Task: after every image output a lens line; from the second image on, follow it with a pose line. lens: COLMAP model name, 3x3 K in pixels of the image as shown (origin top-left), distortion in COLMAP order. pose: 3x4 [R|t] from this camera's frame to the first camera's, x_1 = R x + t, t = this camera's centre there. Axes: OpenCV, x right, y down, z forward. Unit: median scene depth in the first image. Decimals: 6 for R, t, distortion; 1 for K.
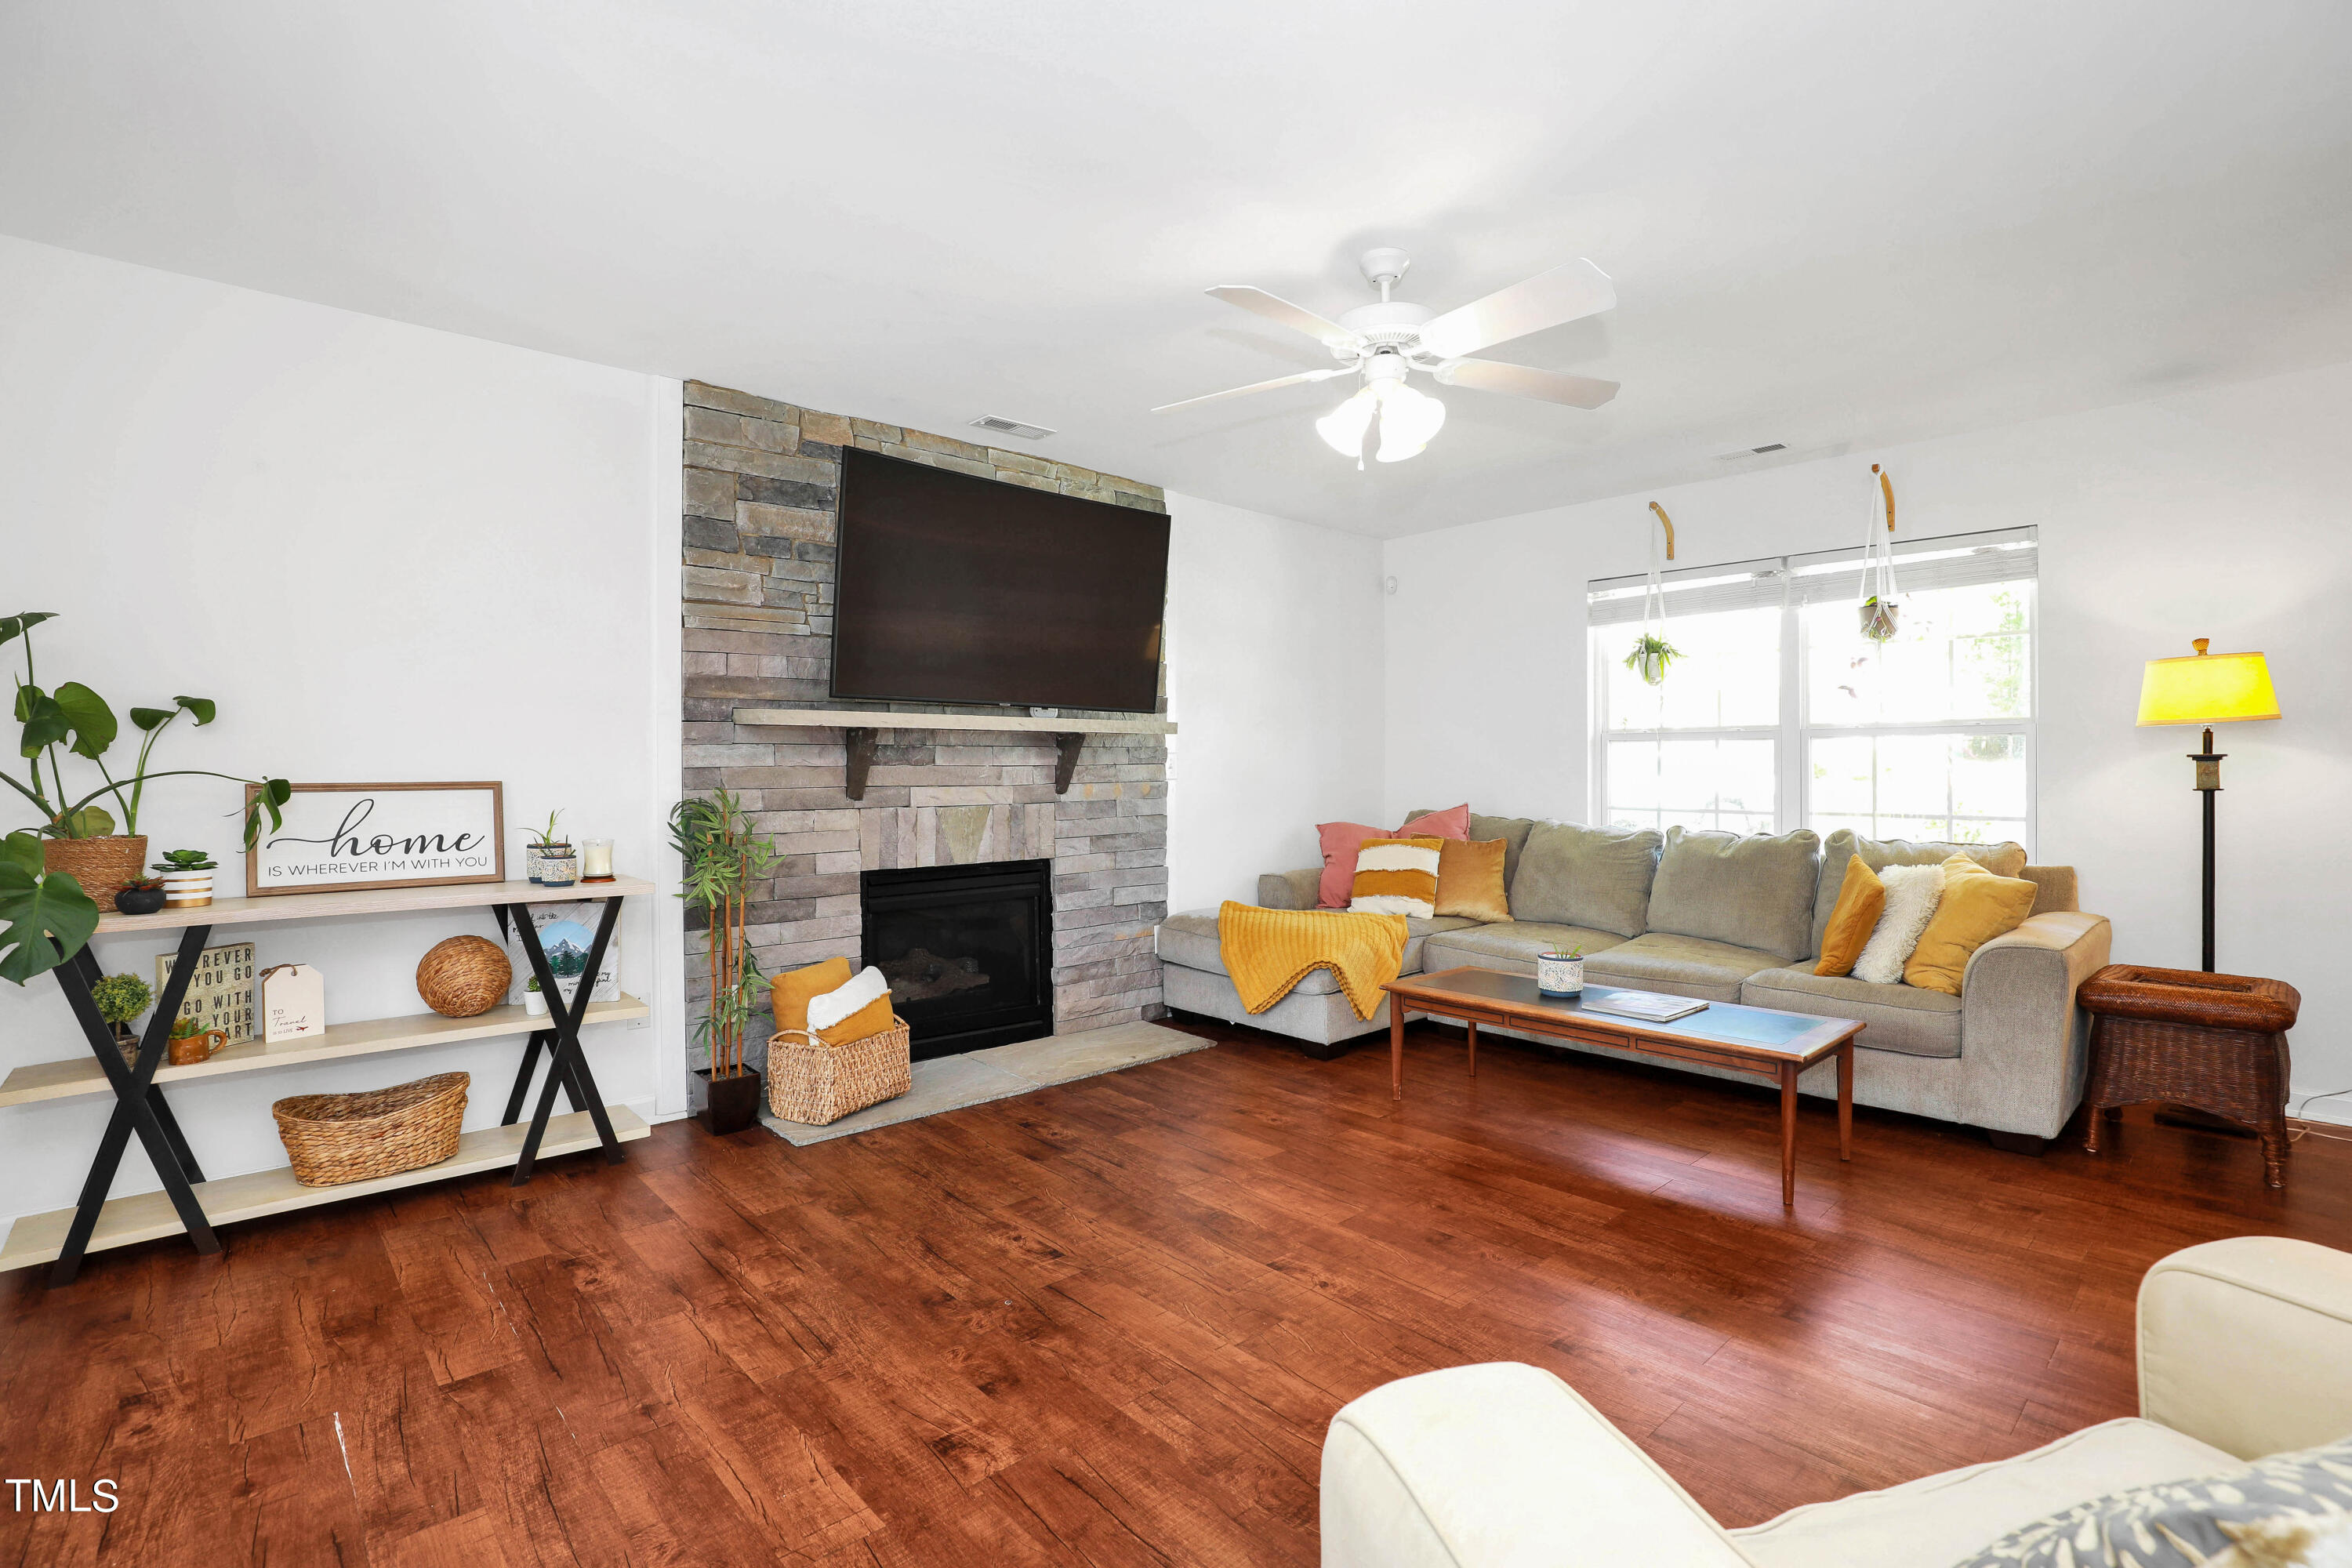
lens RADIAL K [[1078.3, 0, 1183.7], [0, 1078.3, 786.0], [0, 0, 1]] dist [-0.012406, 0.000385]
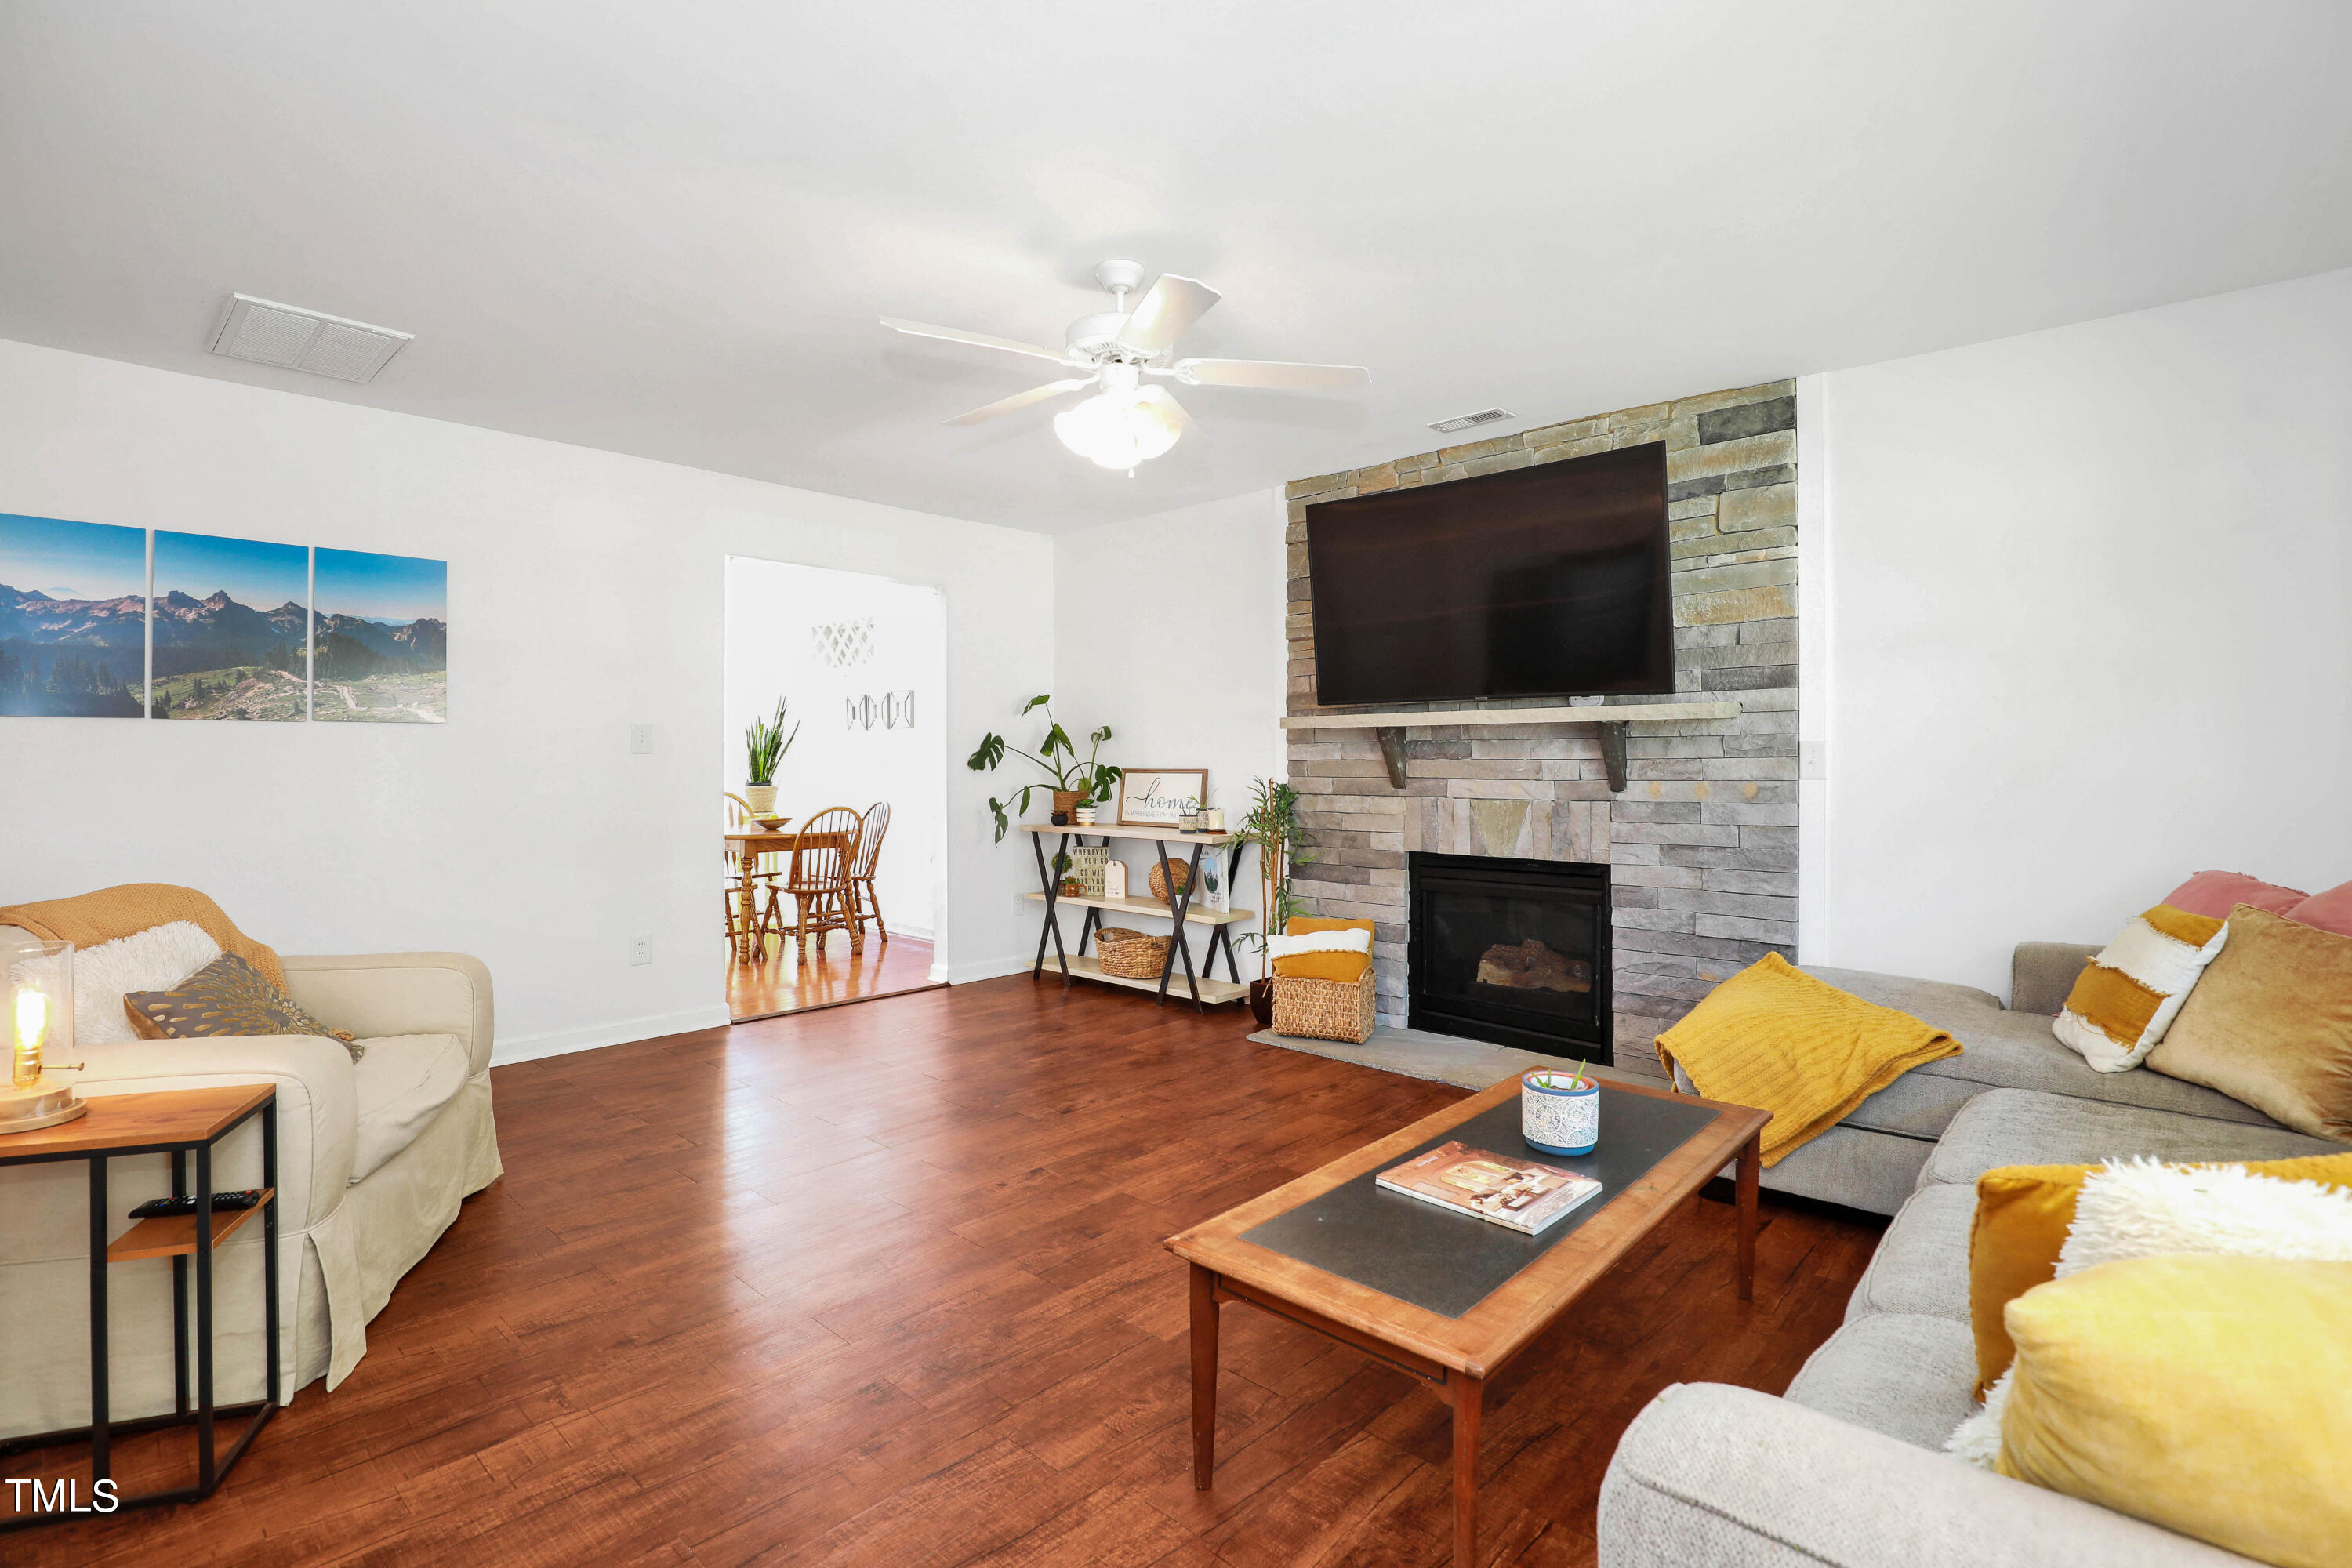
lens RADIAL K [[1078.3, 0, 1183.8], [0, 1078.3, 767.6], [0, 0, 1]] dist [-0.012406, 0.000385]
pose [[0.090197, 0.009822, -0.995876, 0.796907], [-0.015118, 0.999850, 0.008492, -0.015700], [0.995809, 0.014290, 0.090332, 0.634381]]
